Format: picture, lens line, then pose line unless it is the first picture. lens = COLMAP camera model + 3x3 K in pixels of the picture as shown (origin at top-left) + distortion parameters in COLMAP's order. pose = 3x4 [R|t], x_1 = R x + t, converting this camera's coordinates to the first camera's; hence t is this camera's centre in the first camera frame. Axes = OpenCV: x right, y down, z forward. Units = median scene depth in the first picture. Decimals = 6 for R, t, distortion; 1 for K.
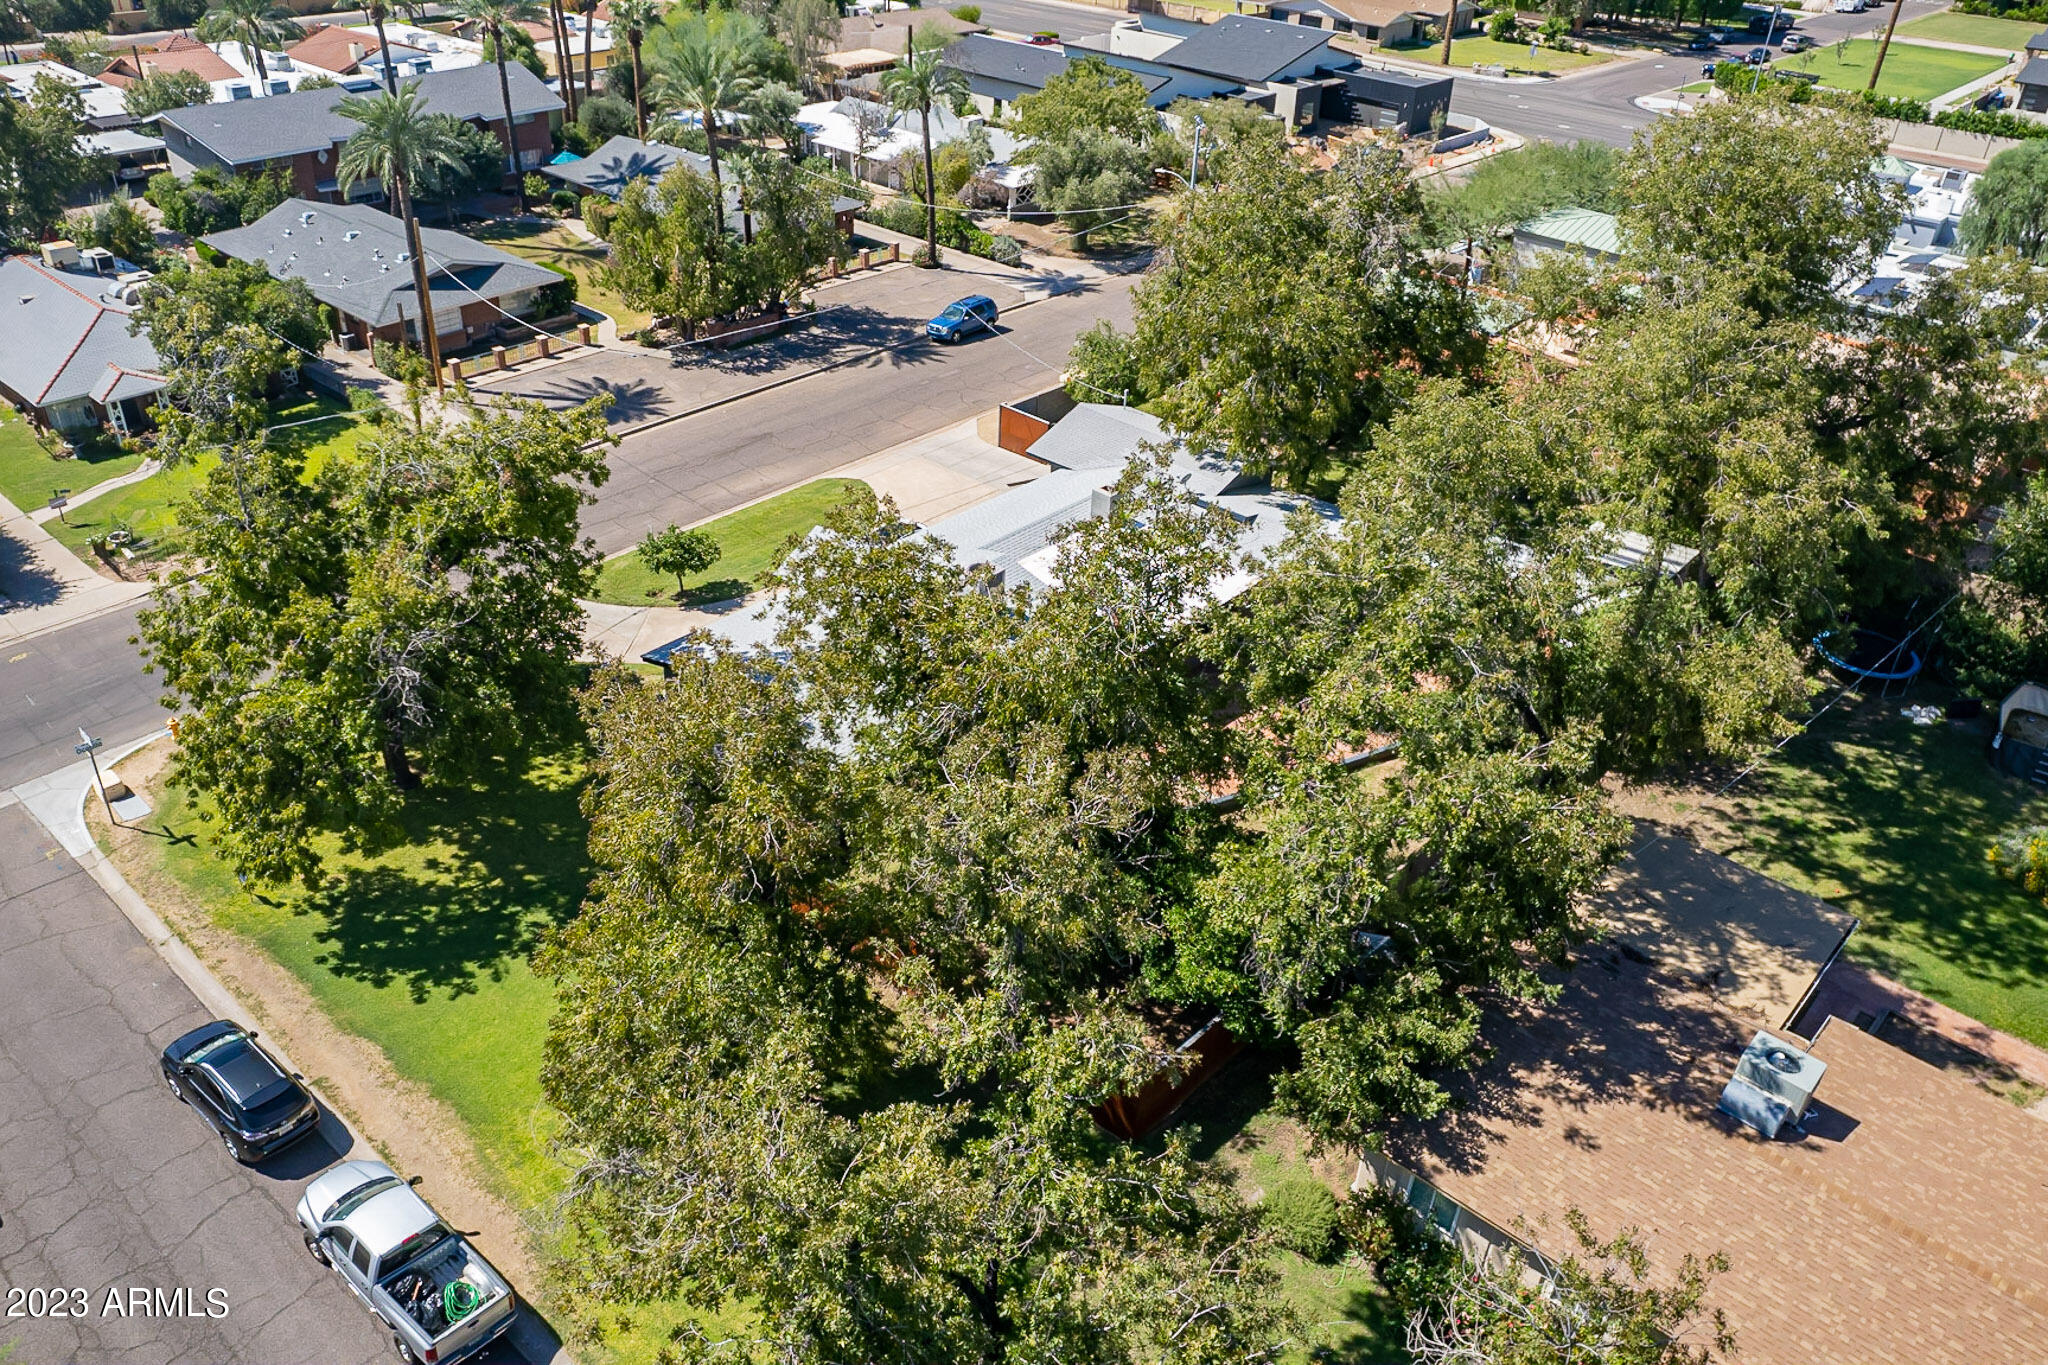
lens RADIAL K [[1544.6, 0, 1059.8], [0, 1544.6, 672.1], [0, 0, 1]] dist [-0.069269, 0.048923]
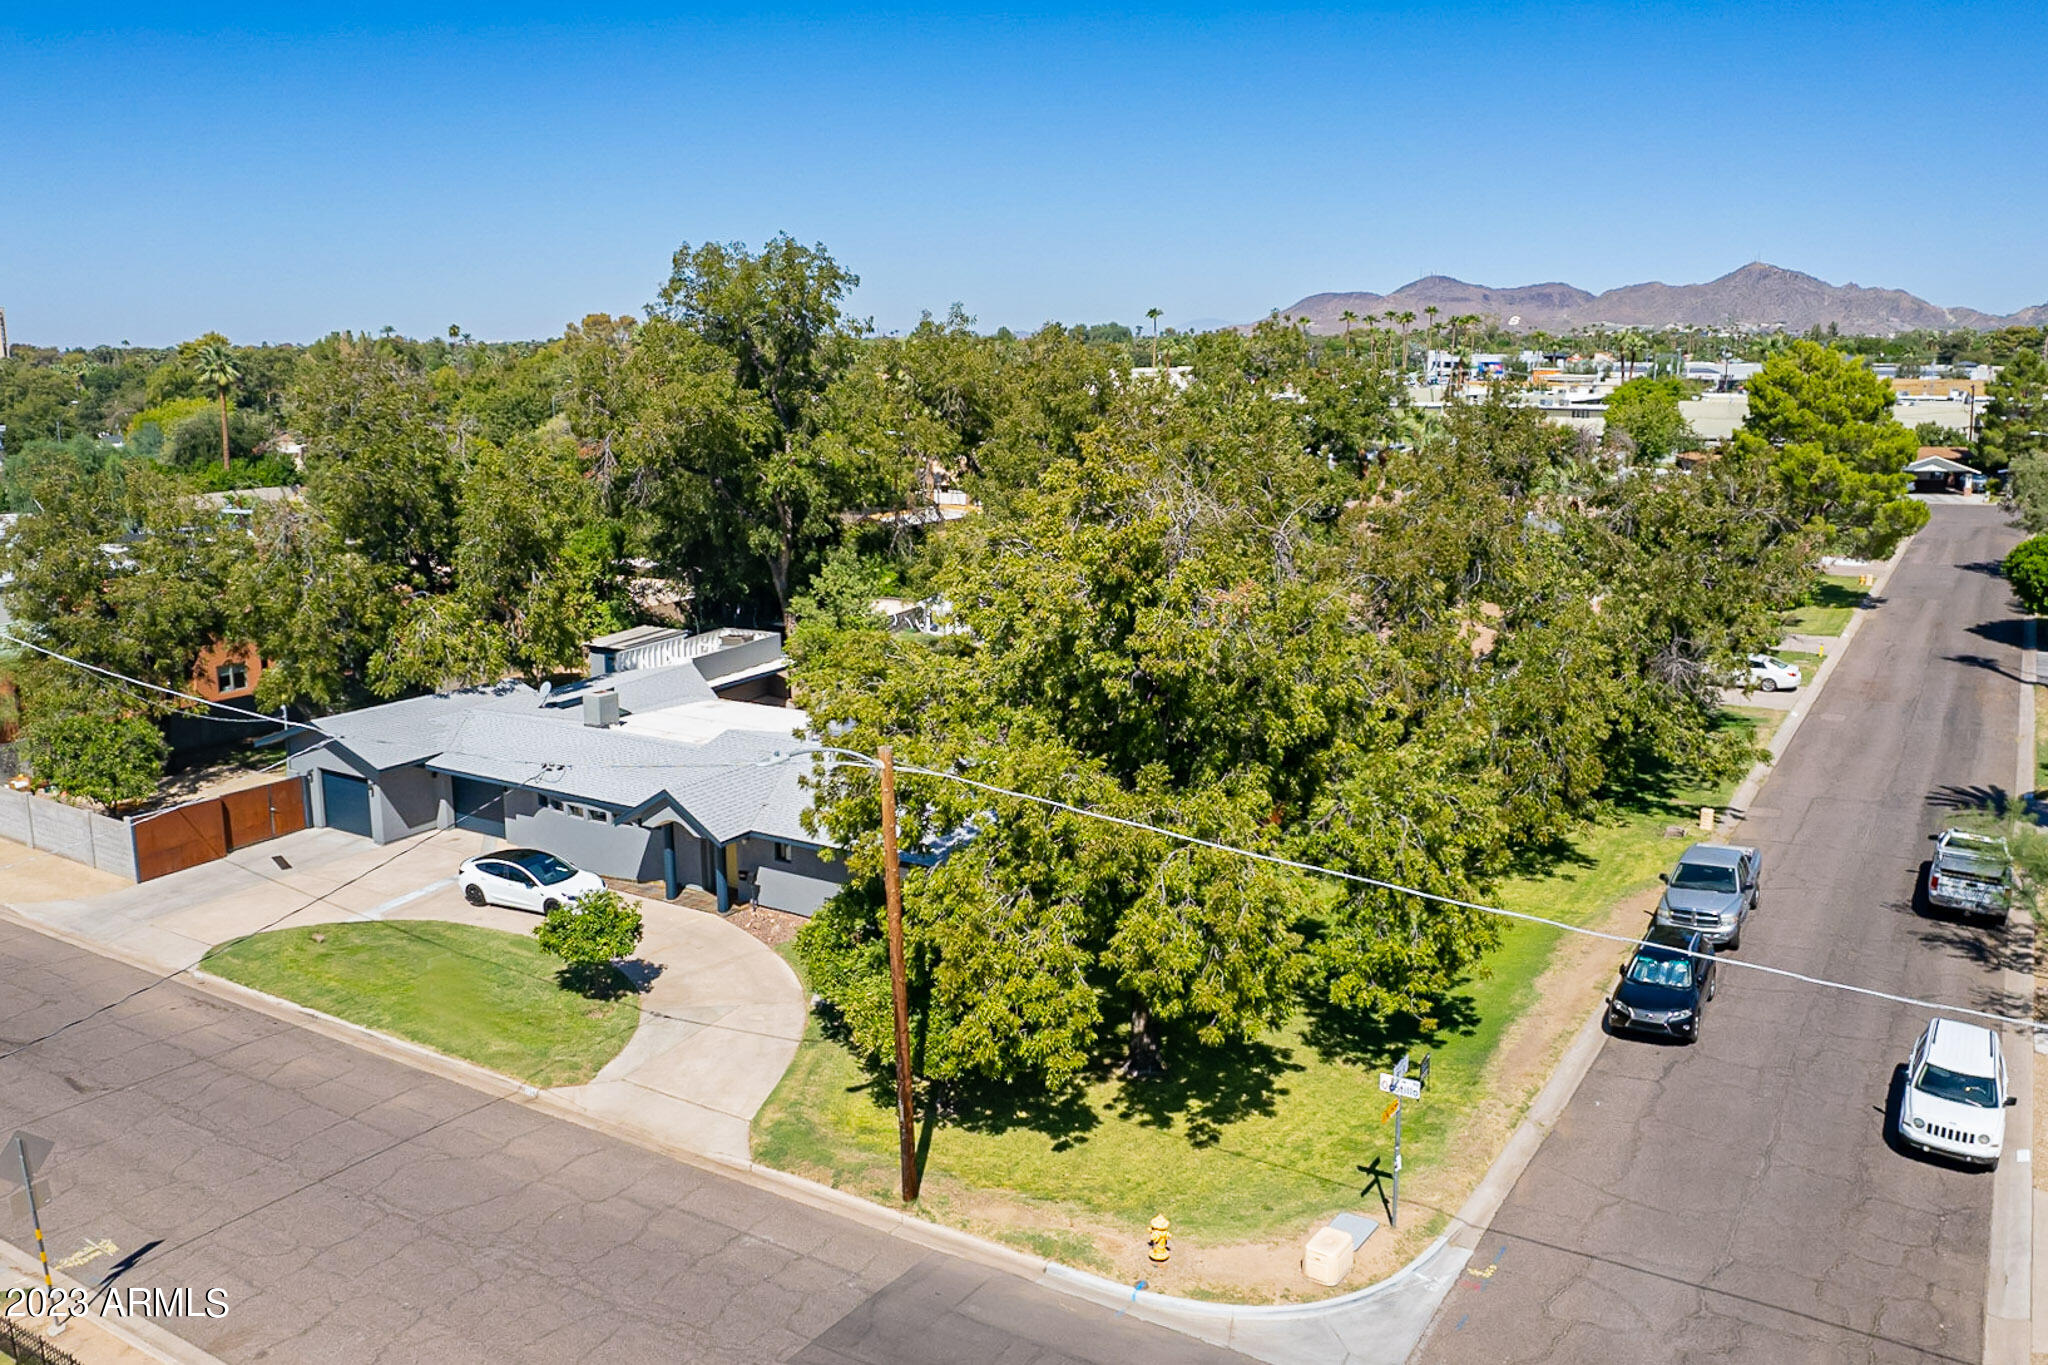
lens RADIAL K [[1579.8, 0, 1003.7], [0, 1579.8, 723.5], [0, 0, 1]] dist [-0.075018, 0.061123]
pose [[-0.151170, -0.267883, 0.951518, -1.177416], [0.519545, 0.797375, 0.307028, -0.348942], [-0.840964, 0.540770, 0.018638, 1.034211]]
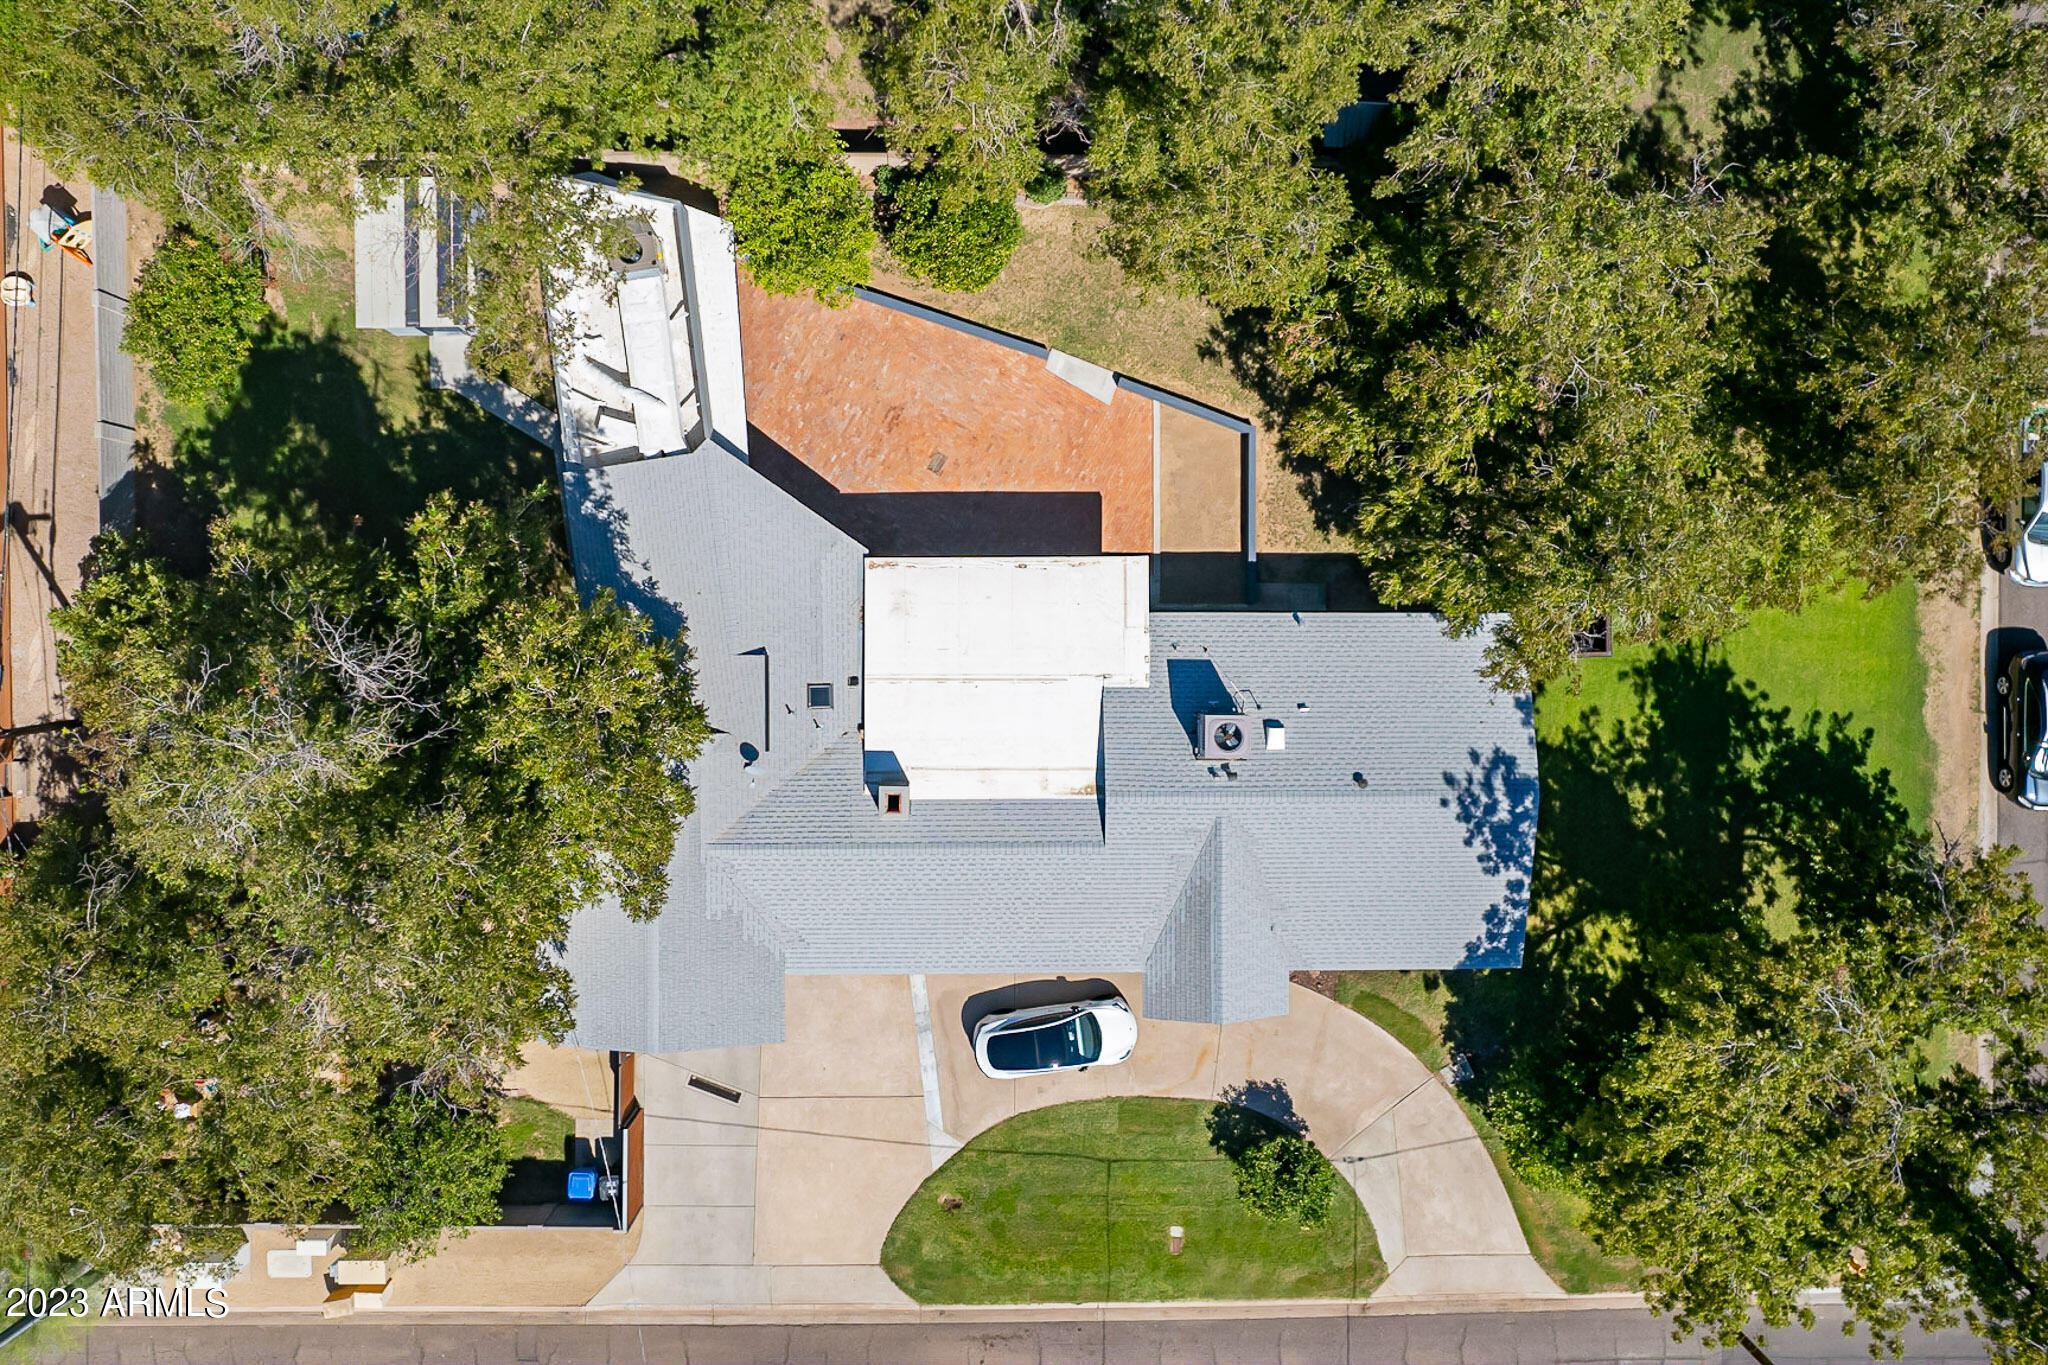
lens RADIAL K [[1544.6, 0, 977.4], [0, 1544.6, 654.2], [0, 0, 1]] dist [-0.069269, 0.048923]
pose [[-0.652491, -0.754694, -0.068500, 0.141974], [0.352989, -0.382681, 0.853788, -0.899658], [-0.670562, 0.532910, 0.516095, 0.747275]]
